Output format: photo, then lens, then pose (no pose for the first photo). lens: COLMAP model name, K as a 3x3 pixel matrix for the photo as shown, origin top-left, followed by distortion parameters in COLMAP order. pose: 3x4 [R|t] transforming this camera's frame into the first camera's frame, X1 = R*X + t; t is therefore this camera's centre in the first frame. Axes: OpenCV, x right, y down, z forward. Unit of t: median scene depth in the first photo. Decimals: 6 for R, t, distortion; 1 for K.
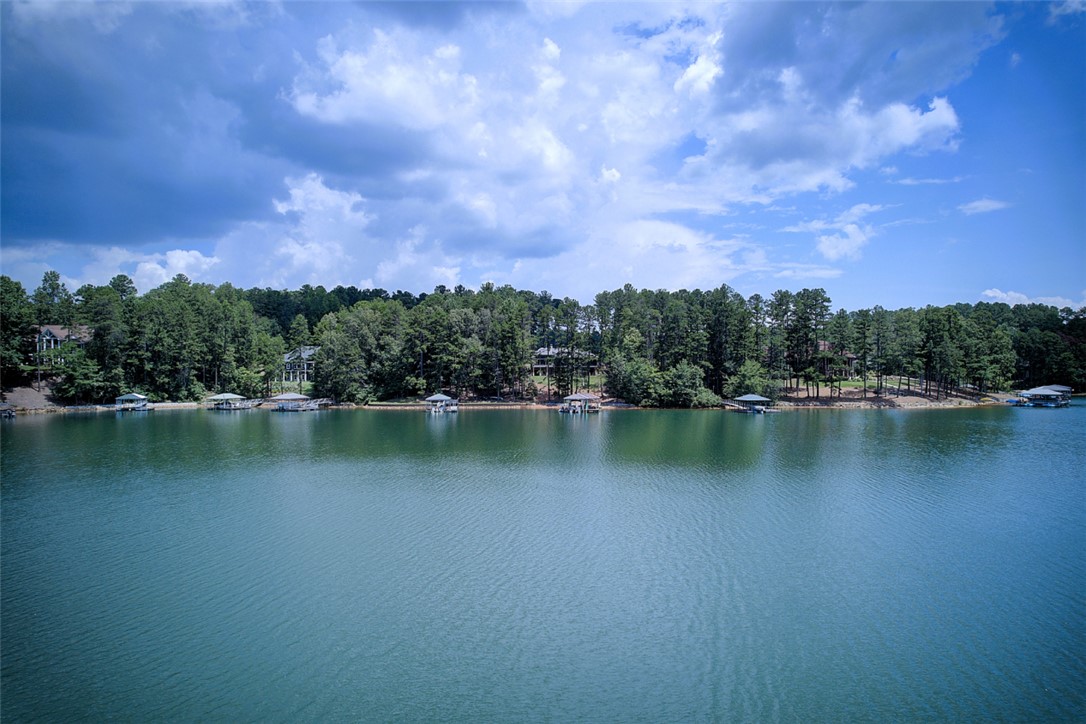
lens RADIAL K [[692.4, 0, 541.8], [0, 692.4, 375.9], [0, 0, 1]] dist [-0.094446, 0.093378]
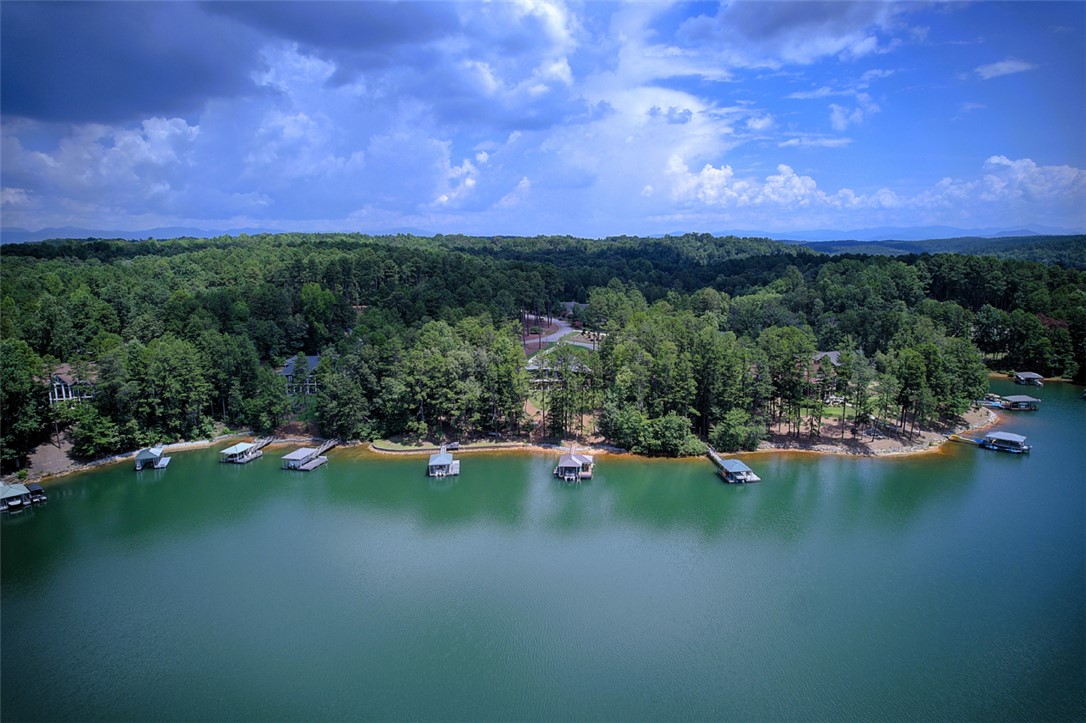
lens RADIAL K [[695.5, 0, 548.1], [0, 695.5, 363.6], [0, 0, 1]] dist [-0.097039, 0.091279]
pose [[0.999882, -0.009400, 0.012125, 0.004228], [0.007003, 0.982815, 0.184463, -0.275227], [-0.013650, -0.184356, 0.982765, -0.020289]]
